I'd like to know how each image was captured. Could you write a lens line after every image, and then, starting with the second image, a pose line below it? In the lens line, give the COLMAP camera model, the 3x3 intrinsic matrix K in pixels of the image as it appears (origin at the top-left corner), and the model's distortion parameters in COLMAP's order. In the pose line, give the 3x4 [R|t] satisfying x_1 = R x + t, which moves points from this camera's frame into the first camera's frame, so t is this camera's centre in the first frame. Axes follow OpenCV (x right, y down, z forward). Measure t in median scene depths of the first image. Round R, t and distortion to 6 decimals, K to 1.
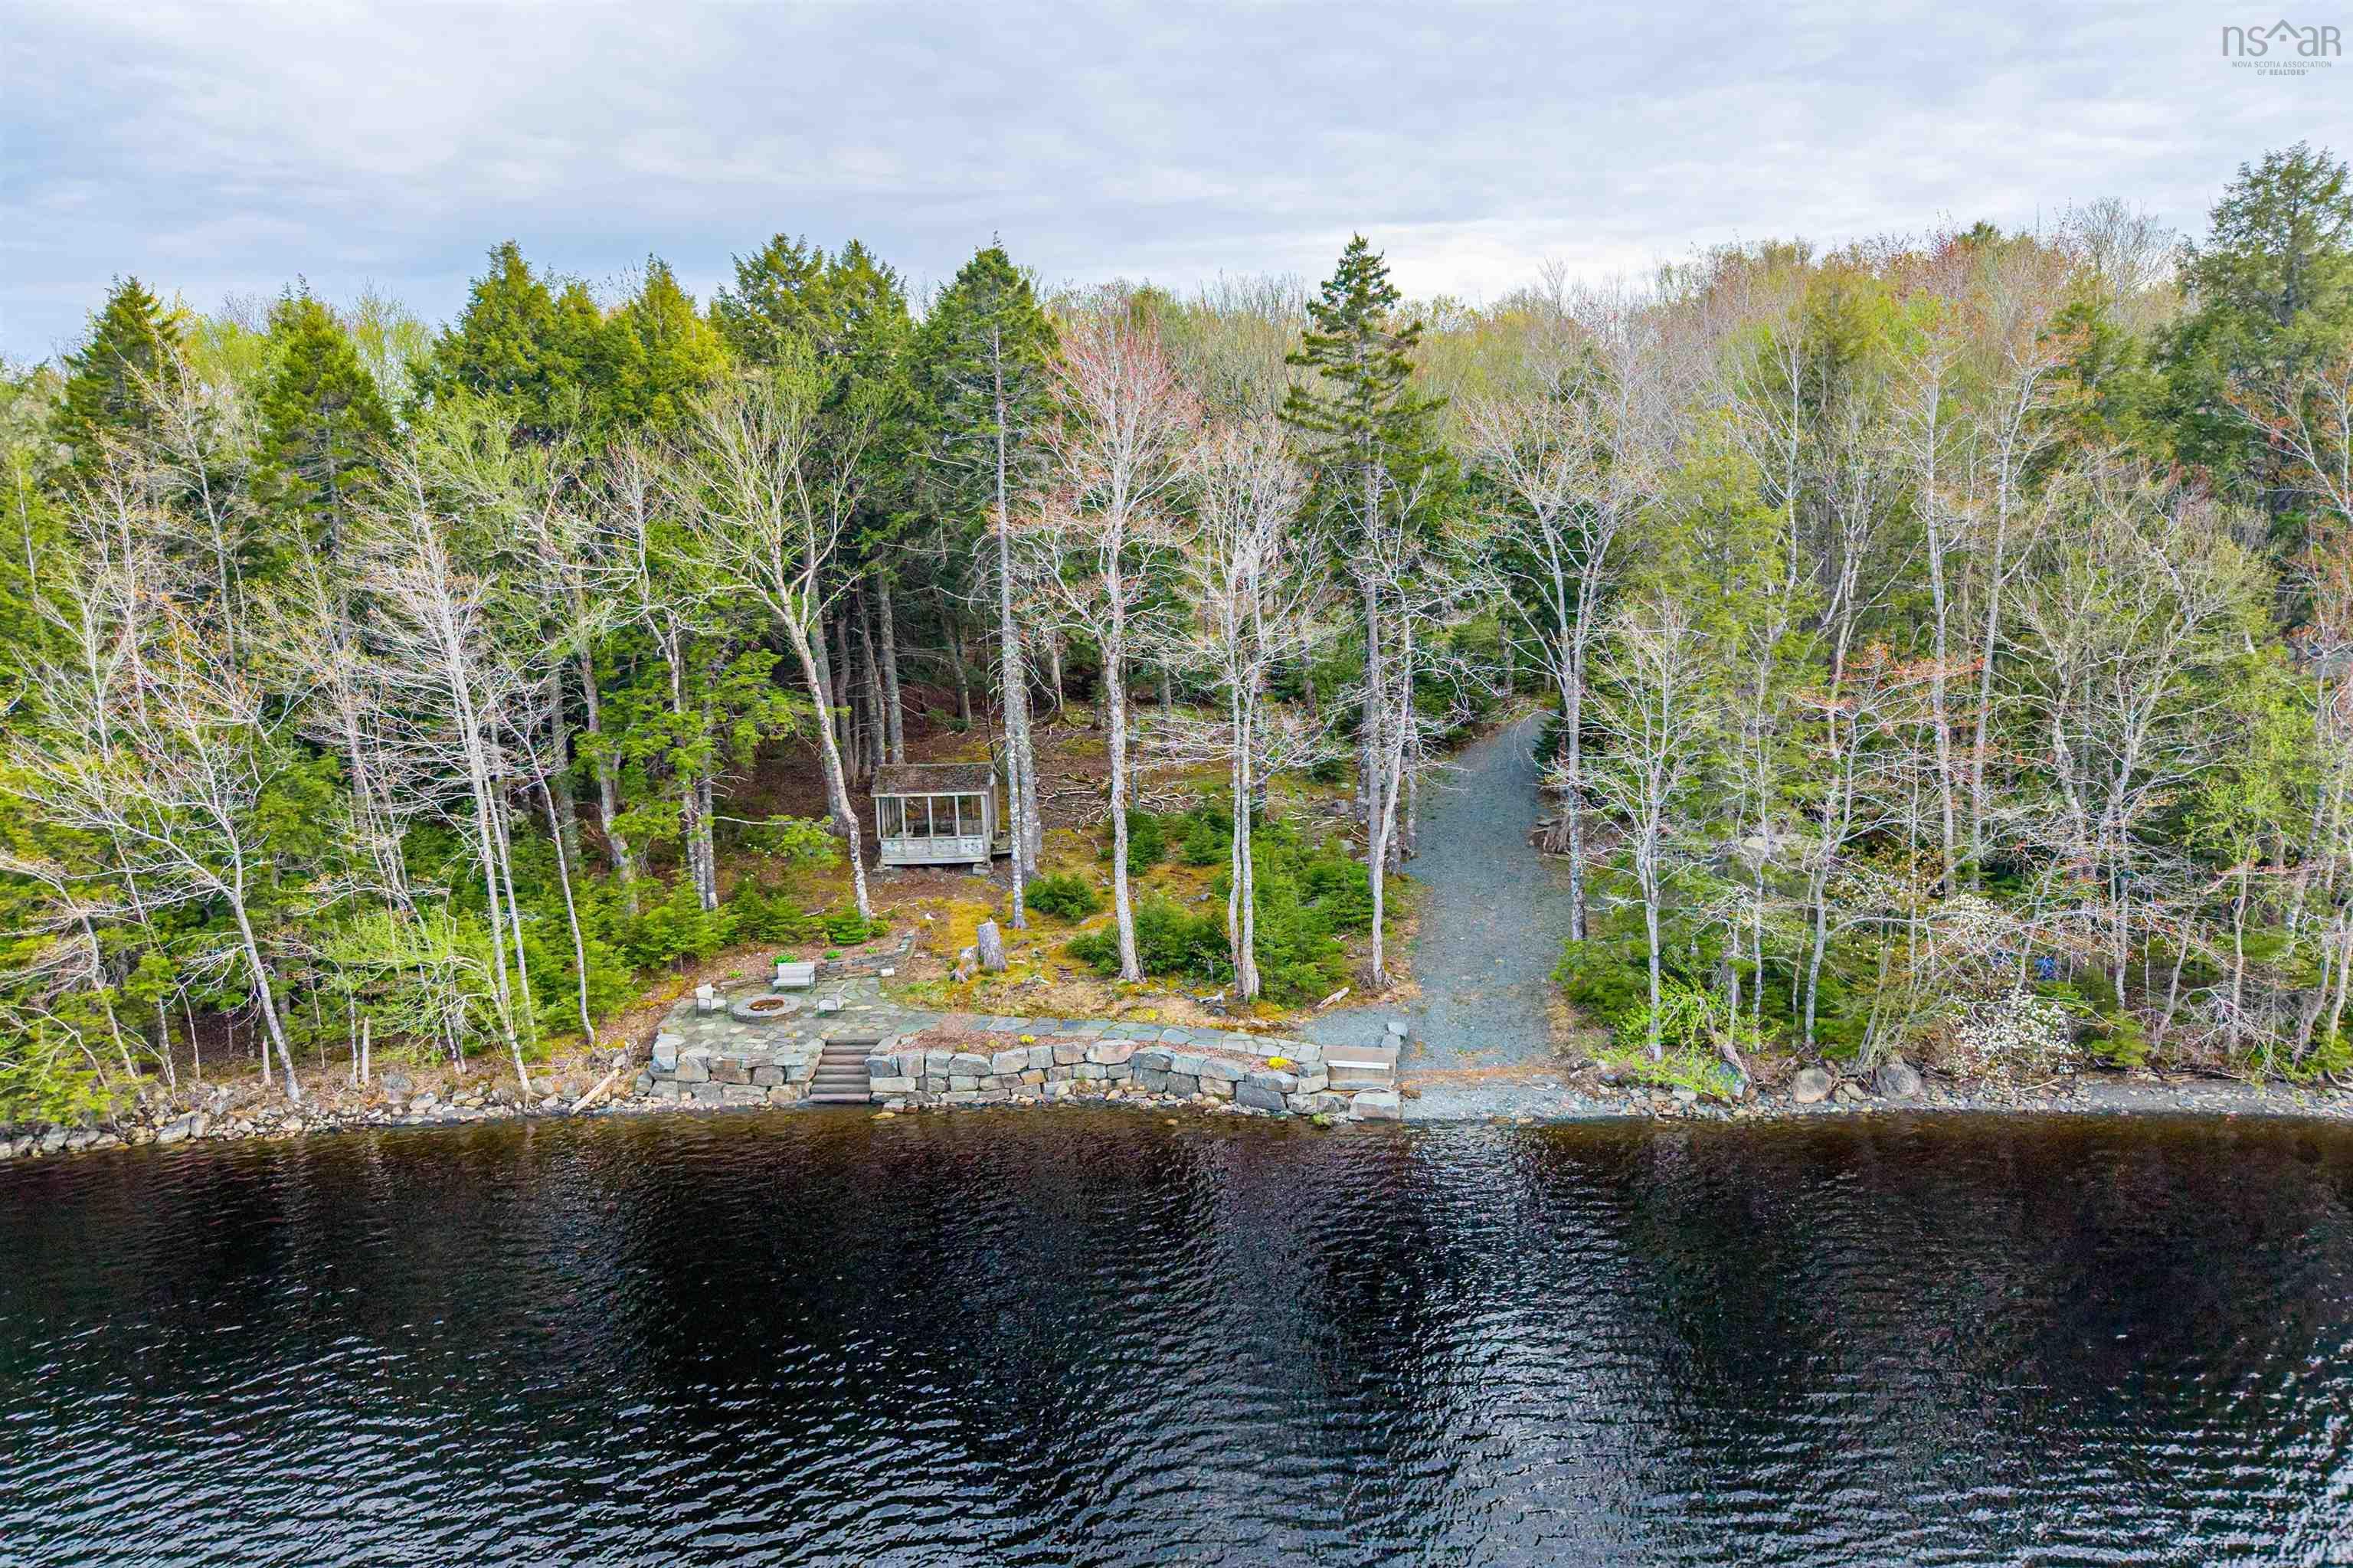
lens RADIAL K [[1565.3, 0, 1163.8], [0, 1565.3, 790.0], [0, 0, 1]] dist [0.019050, -0.018304]
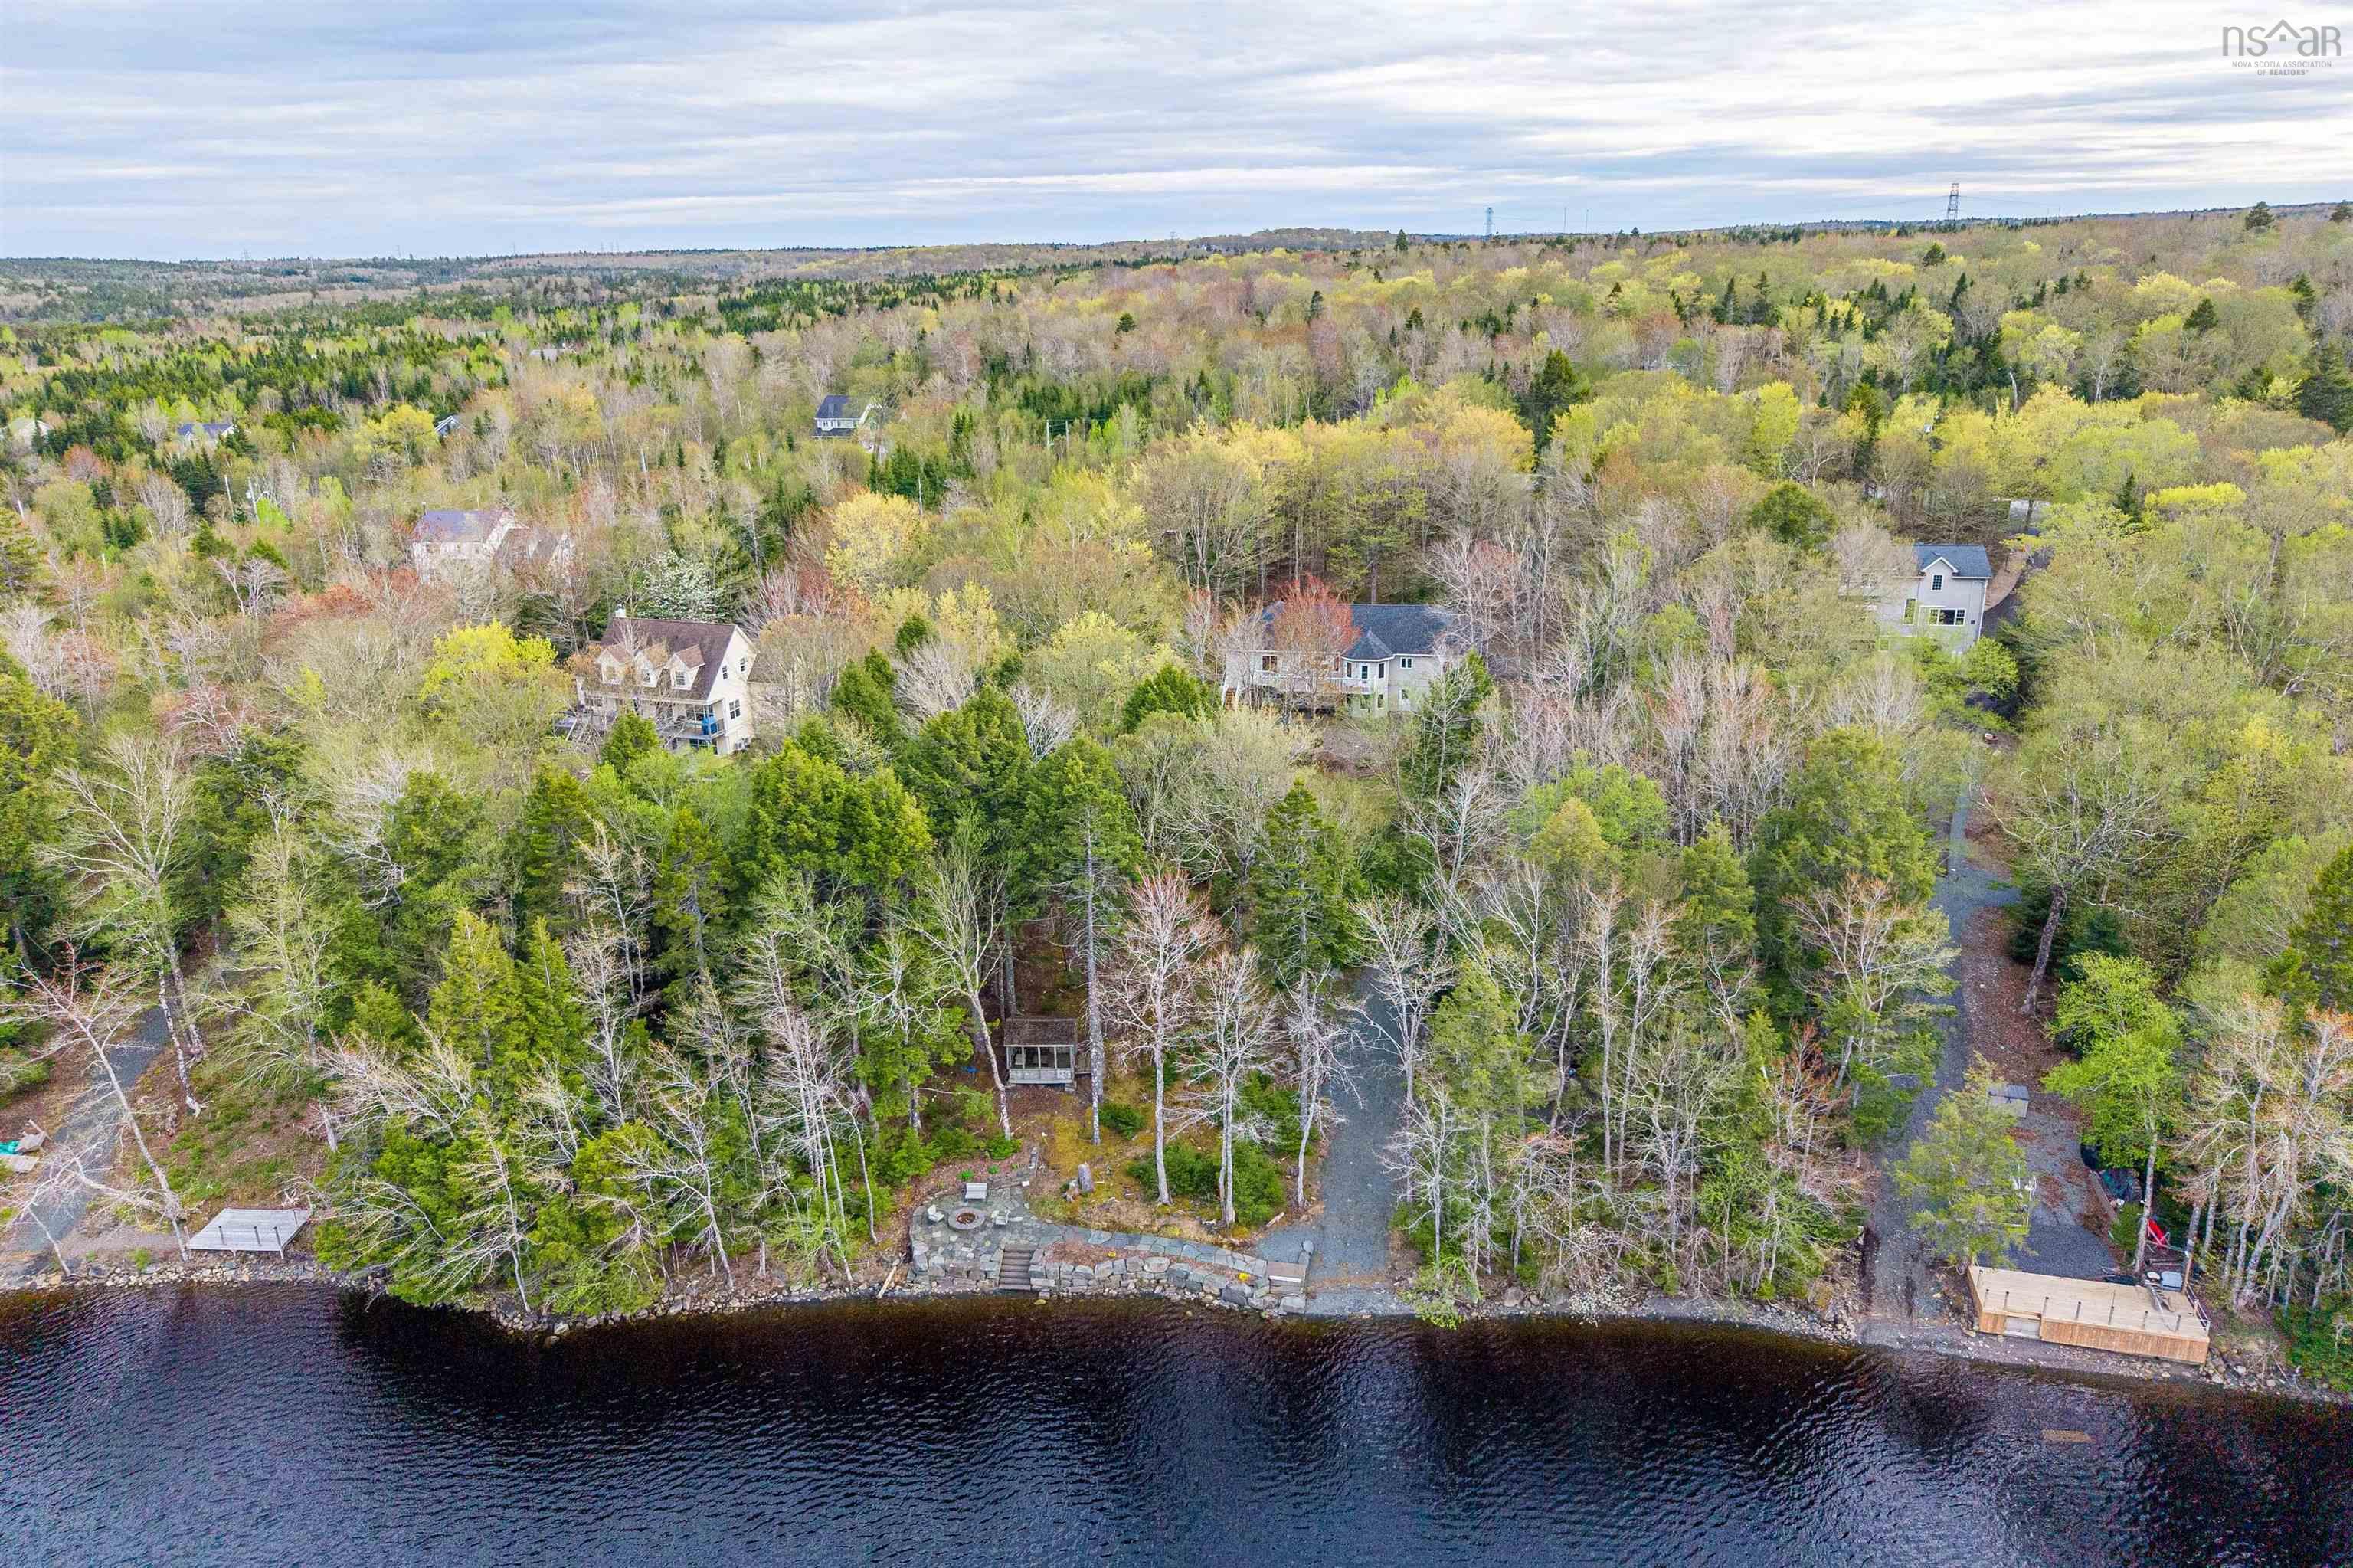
lens RADIAL K [[1585.4, 0, 1165.3], [0, 1585.4, 772.5], [0, 0, 1]] dist [0.012947, -0.014670]
pose [[0.999864, 0.012232, 0.011071, -0.051635], [-0.013666, 0.989999, 0.140414, -0.699333], [-0.009242, -0.140547, 0.990031, -0.831774]]
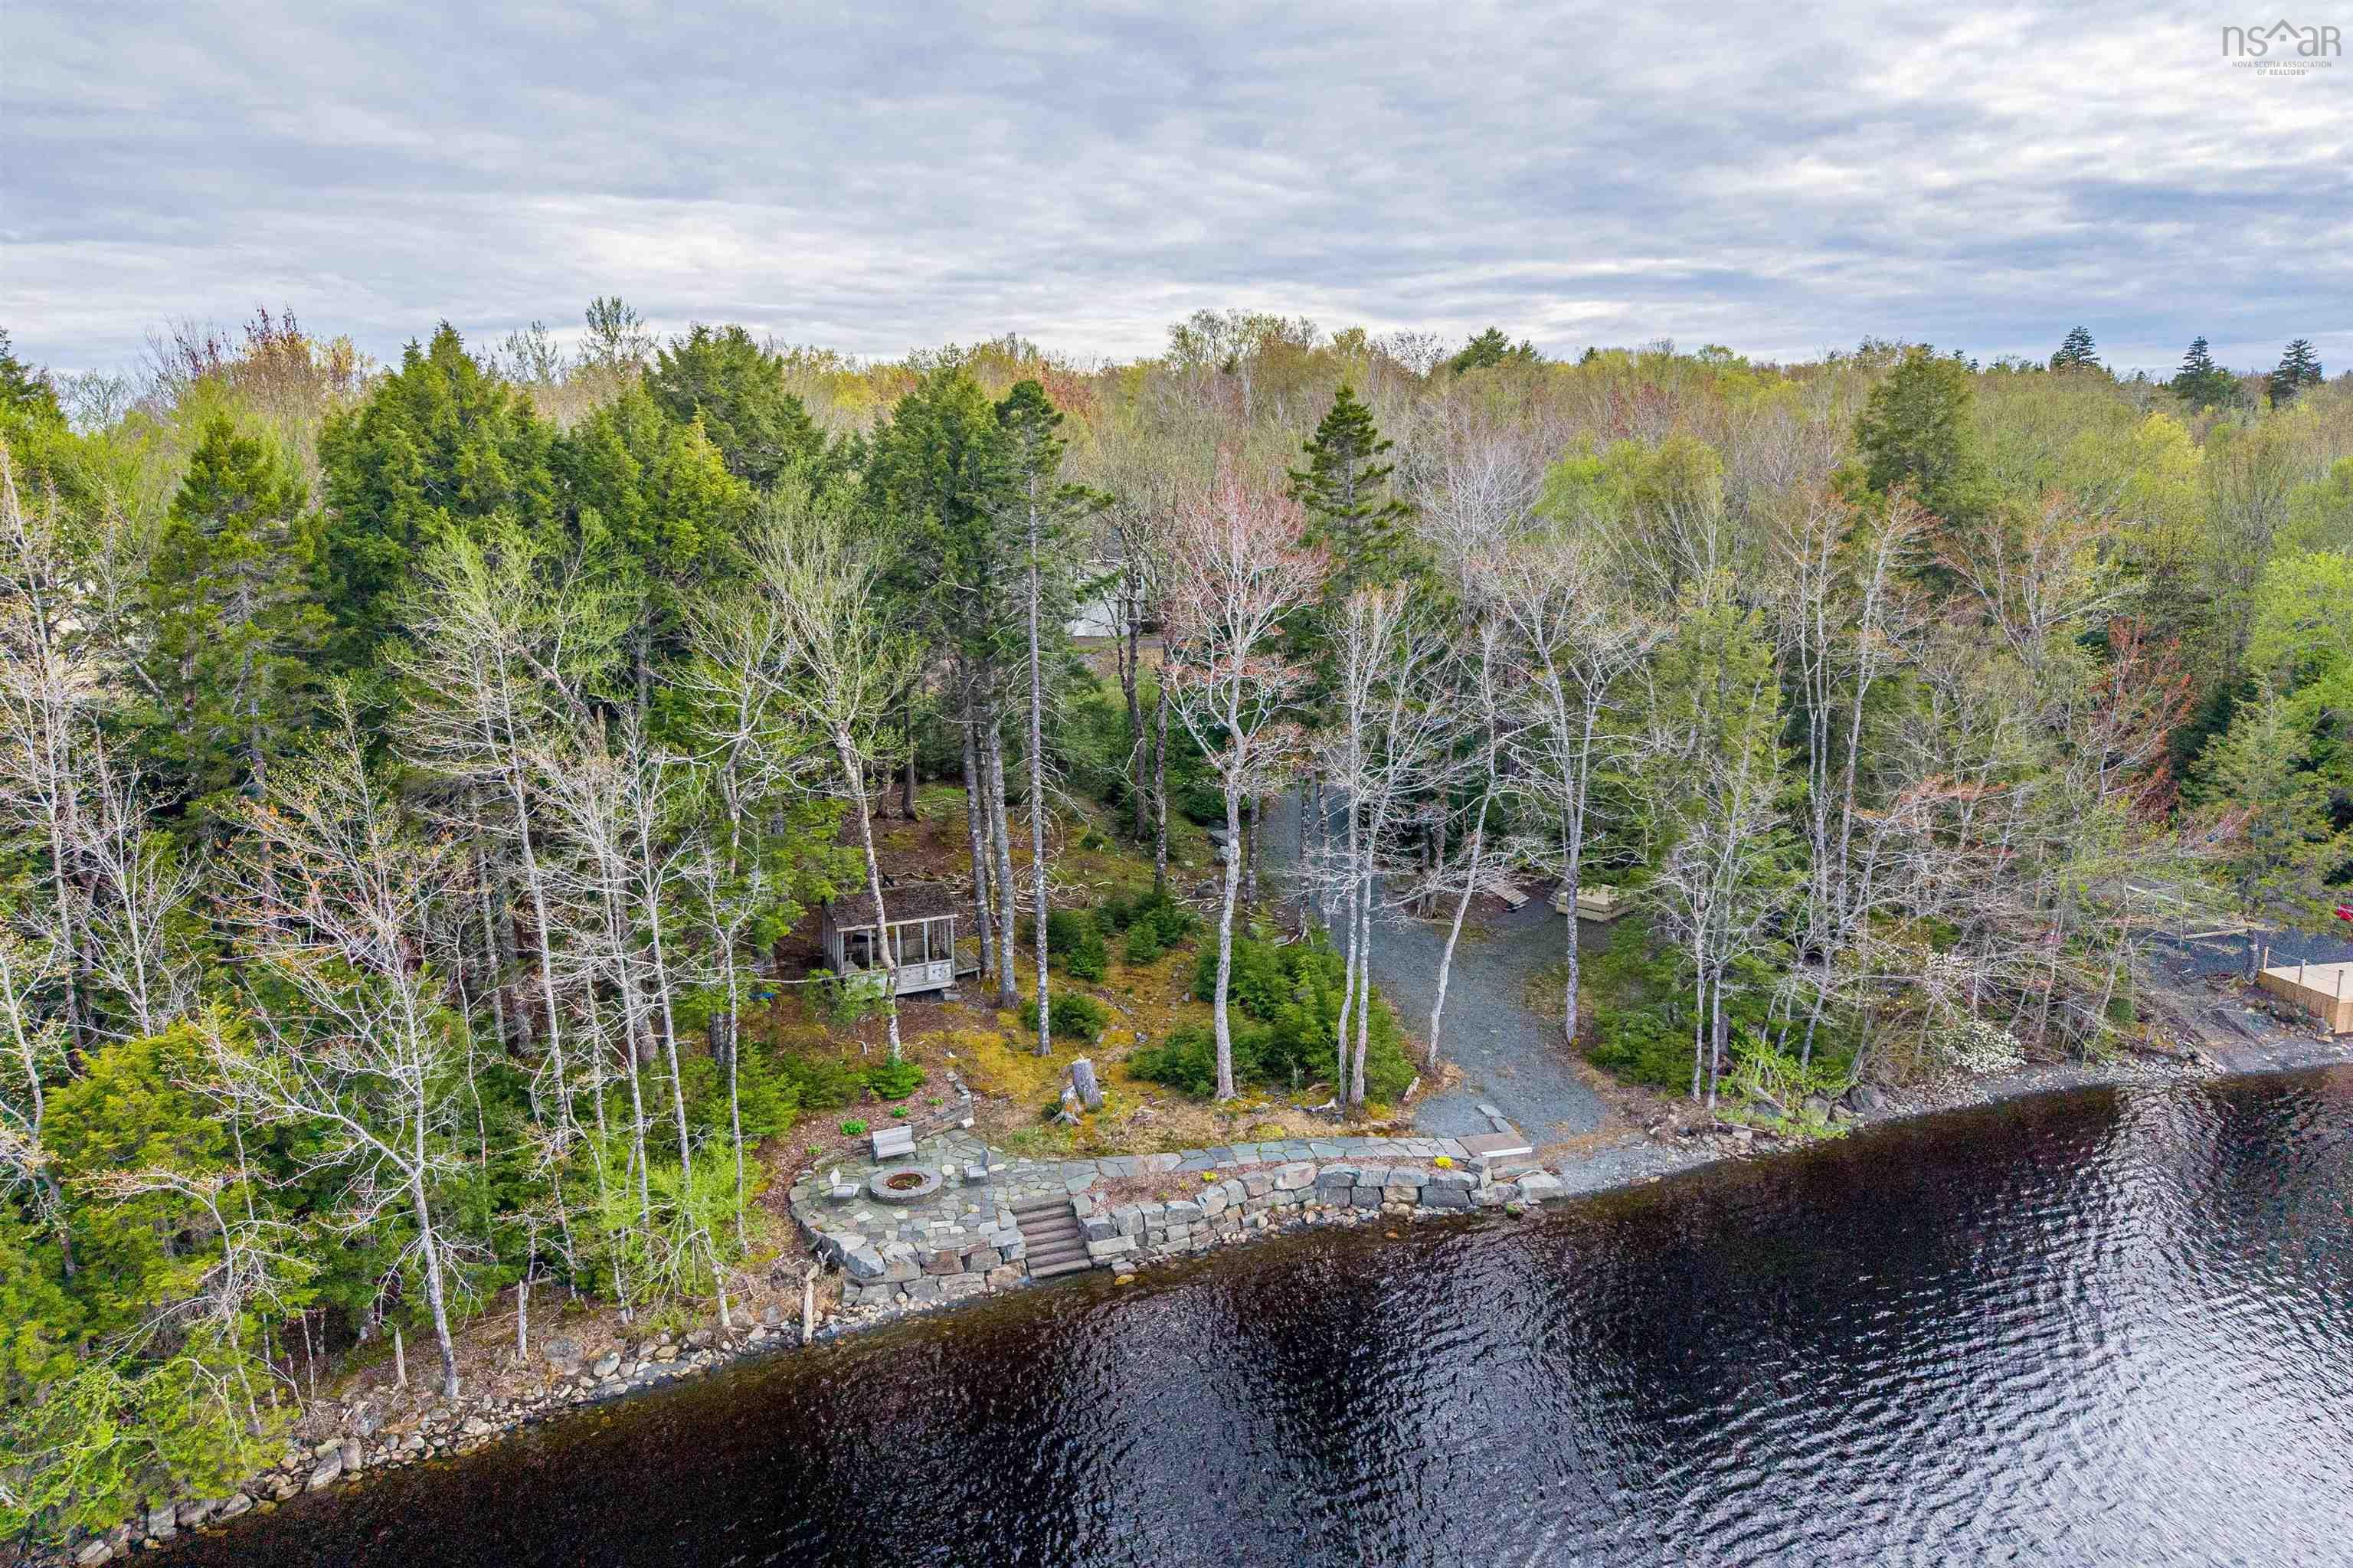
lens RADIAL K [[1565.3, 0, 1163.8], [0, 1565.3, 790.0], [0, 0, 1]] dist [0.019050, -0.018304]
pose [[0.906027, -0.064317, 0.418304, -0.536994], [0.062702, 0.997877, 0.017620, -0.115811], [-0.418550, 0.010264, 0.908136, 0.077093]]
